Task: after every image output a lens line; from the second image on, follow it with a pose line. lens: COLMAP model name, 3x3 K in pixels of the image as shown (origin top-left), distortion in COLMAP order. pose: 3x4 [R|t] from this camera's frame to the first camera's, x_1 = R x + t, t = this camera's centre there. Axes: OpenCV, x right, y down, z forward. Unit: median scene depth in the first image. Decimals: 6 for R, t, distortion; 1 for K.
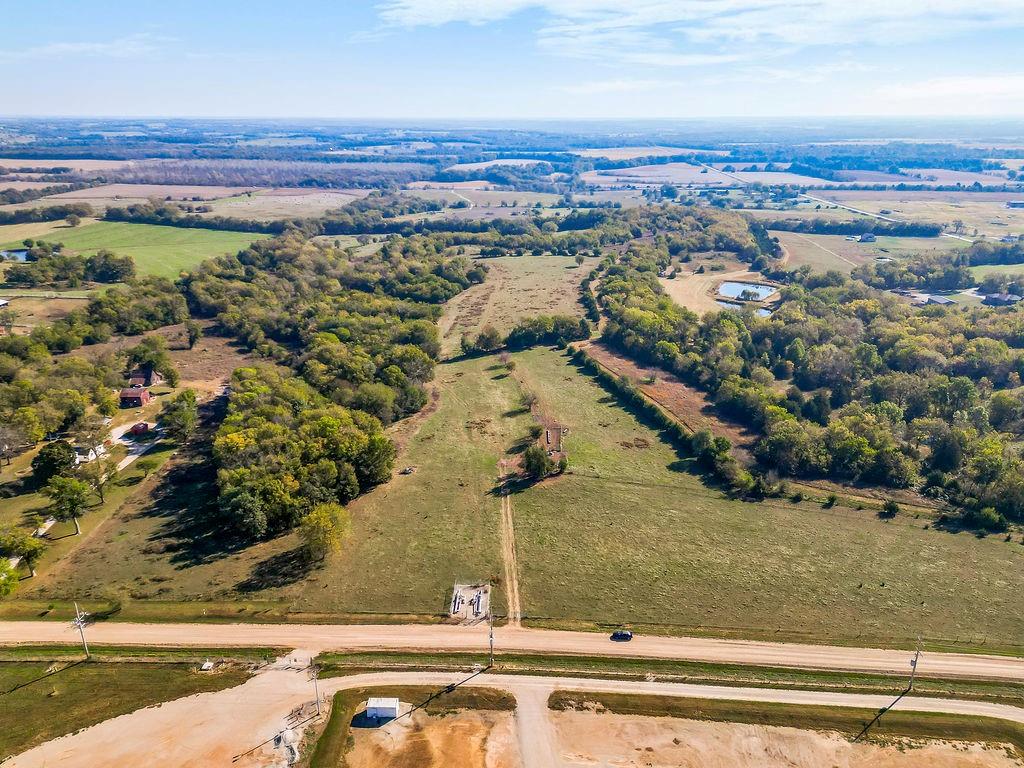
lens RADIAL K [[716.9, 0, 511.8], [0, 716.9, 385.2], [0, 0, 1]] dist [0.052204, -0.032879]
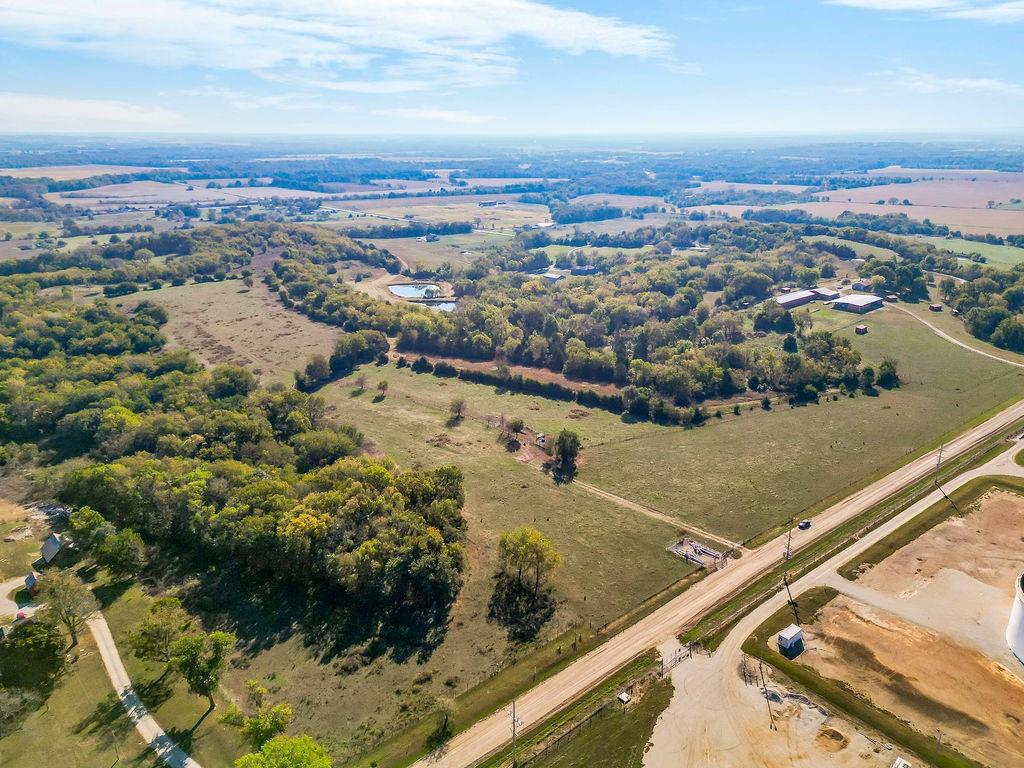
lens RADIAL K [[716.9, 0, 512.4], [0, 716.9, 383.1], [0, 0, 1]] dist [0.052204, -0.032879]
pose [[0.740055, -0.221457, 0.635039, -0.849895], [0.236042, 0.969693, 0.063085, -0.087497], [-0.629764, 0.103209, 0.769900, 0.263057]]
